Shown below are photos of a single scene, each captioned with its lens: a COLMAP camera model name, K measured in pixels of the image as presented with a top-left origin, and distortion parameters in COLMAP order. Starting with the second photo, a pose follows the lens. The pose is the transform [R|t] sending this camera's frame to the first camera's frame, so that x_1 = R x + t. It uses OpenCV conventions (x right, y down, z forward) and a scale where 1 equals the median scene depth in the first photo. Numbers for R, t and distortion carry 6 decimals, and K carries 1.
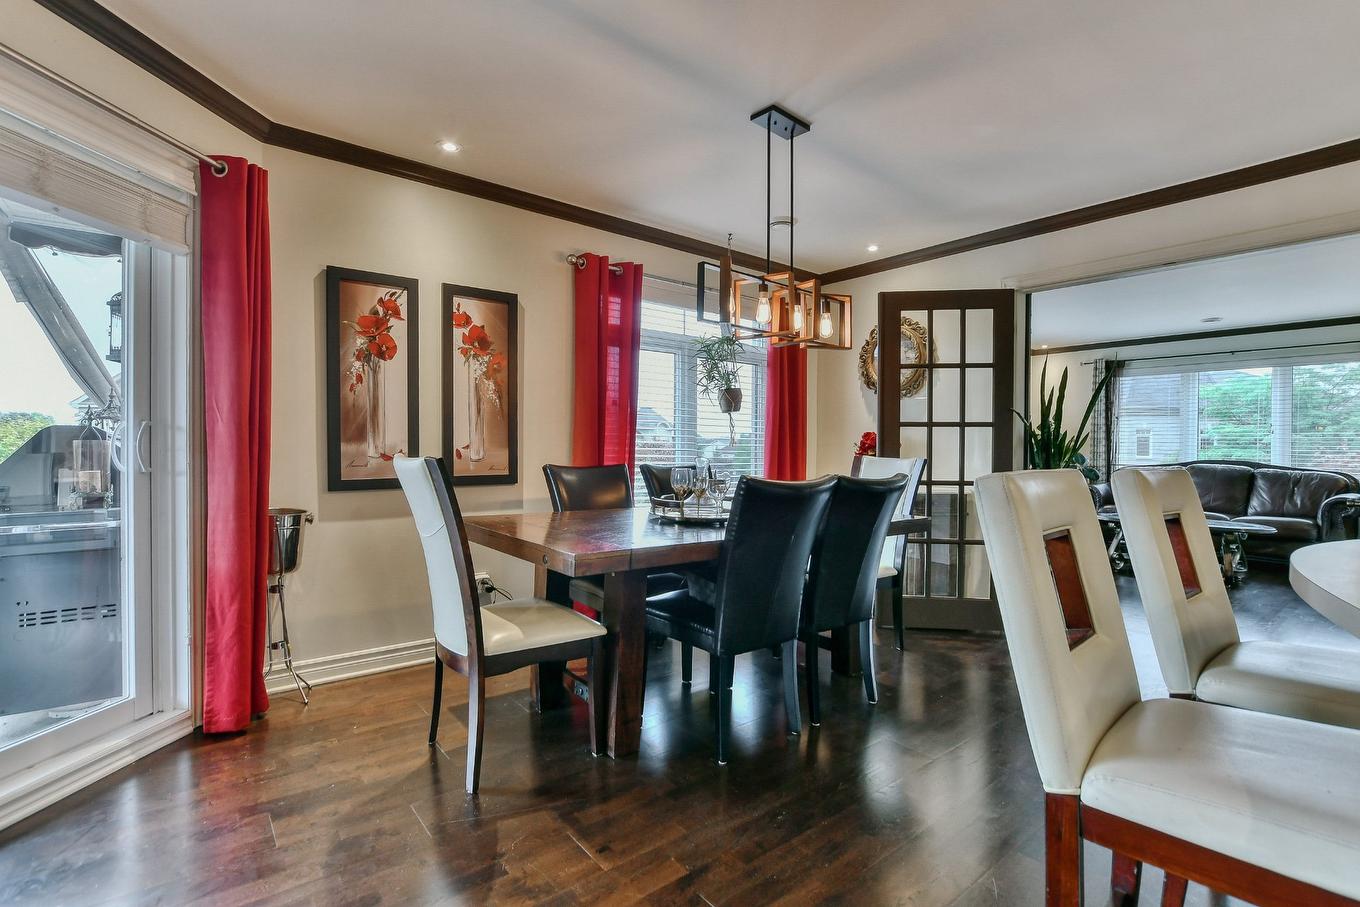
lens RADIAL K [[621.7, 0, 689.3], [0, 621.7, 454.0], [0, 0, 1]] dist [-0.017611, 0.000367]
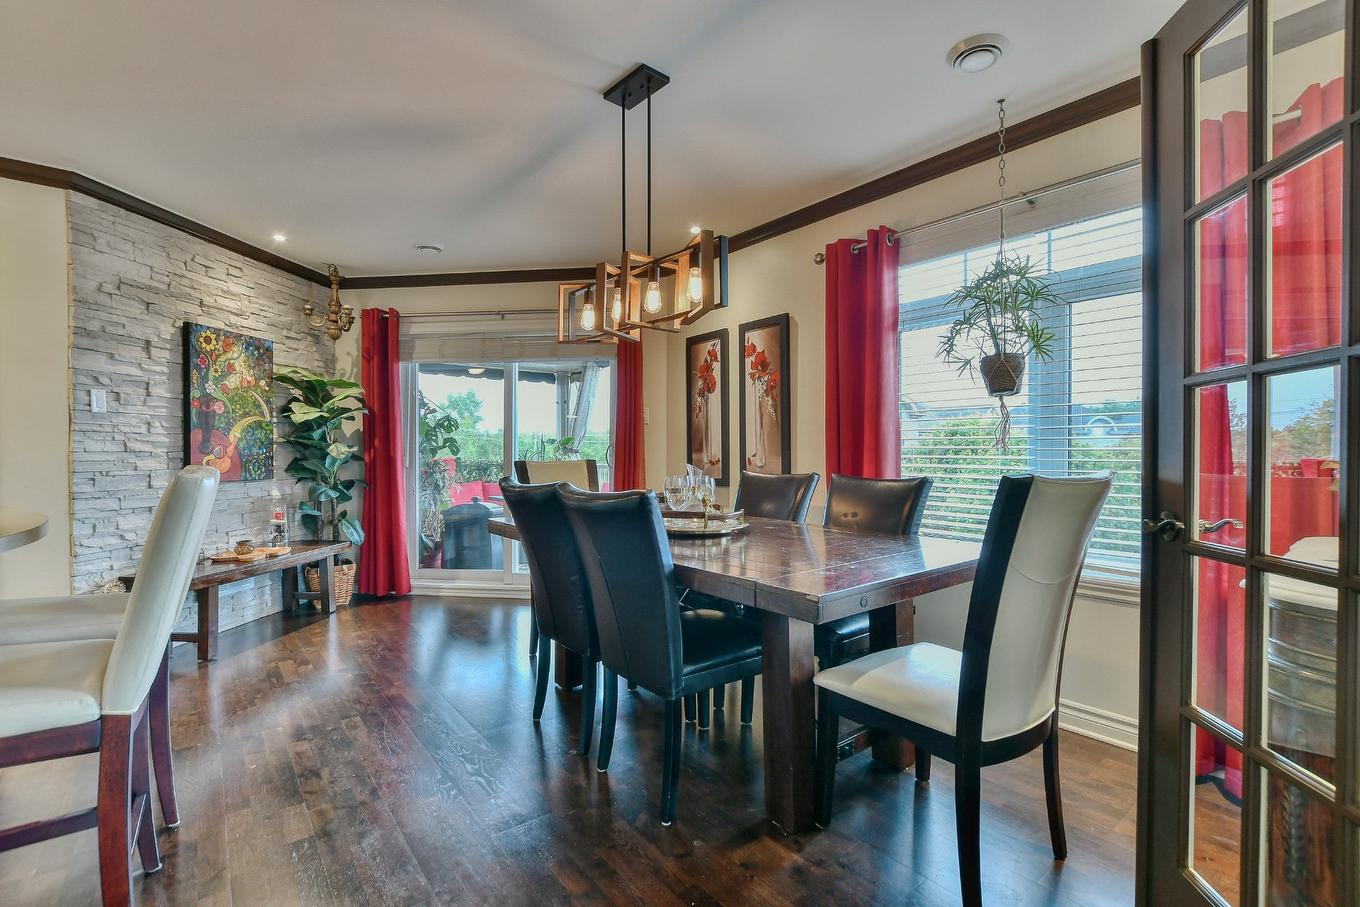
lens RADIAL K [[614.1, 0, 681.2], [0, 614.1, 460.2], [0, 0, 1]] dist [-0.015984, 0.001171]
pose [[0.003220, 0.002072, -0.999993, 0.907215], [-0.007551, 0.999969, 0.002047, -0.003800], [0.999966, 0.007544, 0.003236, 0.946186]]
